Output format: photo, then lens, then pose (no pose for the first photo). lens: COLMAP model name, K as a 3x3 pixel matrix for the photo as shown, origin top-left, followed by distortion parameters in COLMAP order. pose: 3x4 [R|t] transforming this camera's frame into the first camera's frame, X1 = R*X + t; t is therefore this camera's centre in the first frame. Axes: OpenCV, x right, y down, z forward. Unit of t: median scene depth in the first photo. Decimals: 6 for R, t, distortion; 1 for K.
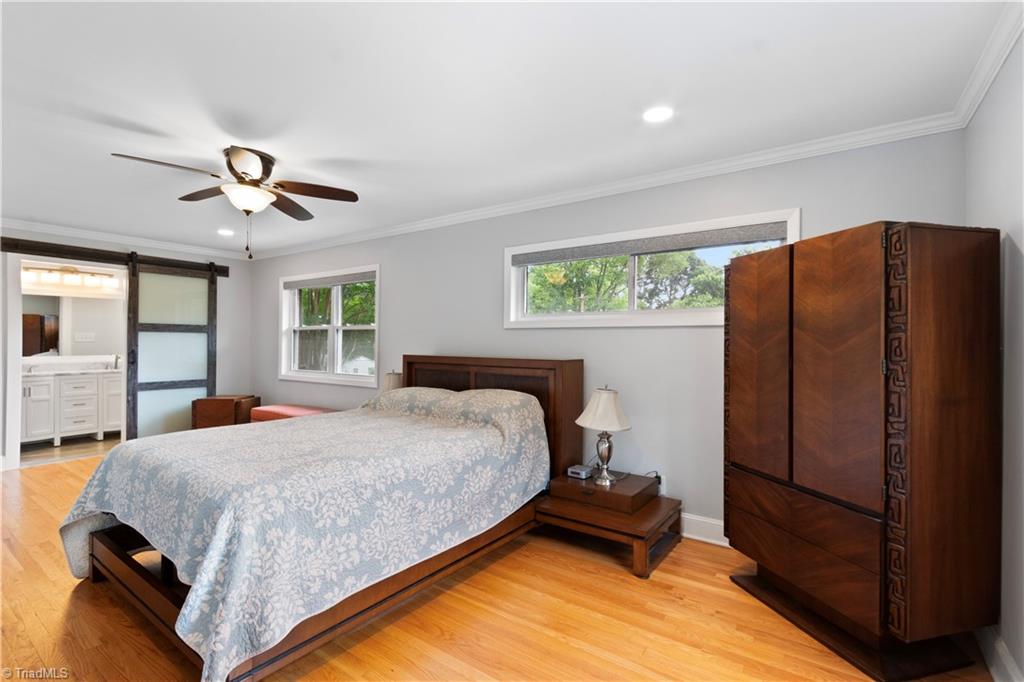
lens RADIAL K [[481.8, 0, 512.2], [0, 481.8, 343.7], [0, 0, 1]] dist [-0.004218, -0.000096]
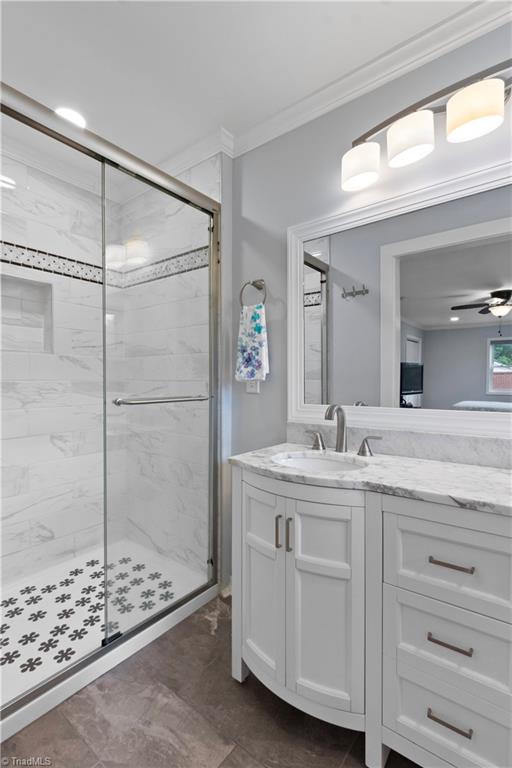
lens RADIAL K [[361.3, 0, 256.2], [0, 361.3, 381.3], [0, 0, 1]] dist [-0.004218, -0.000096]
pose [[-0.022864, -0.007381, -0.999711, -0.765831], [0.003177, 0.999967, -0.007456, 0.011614], [0.999734, -0.003346, -0.022840, 0.950593]]
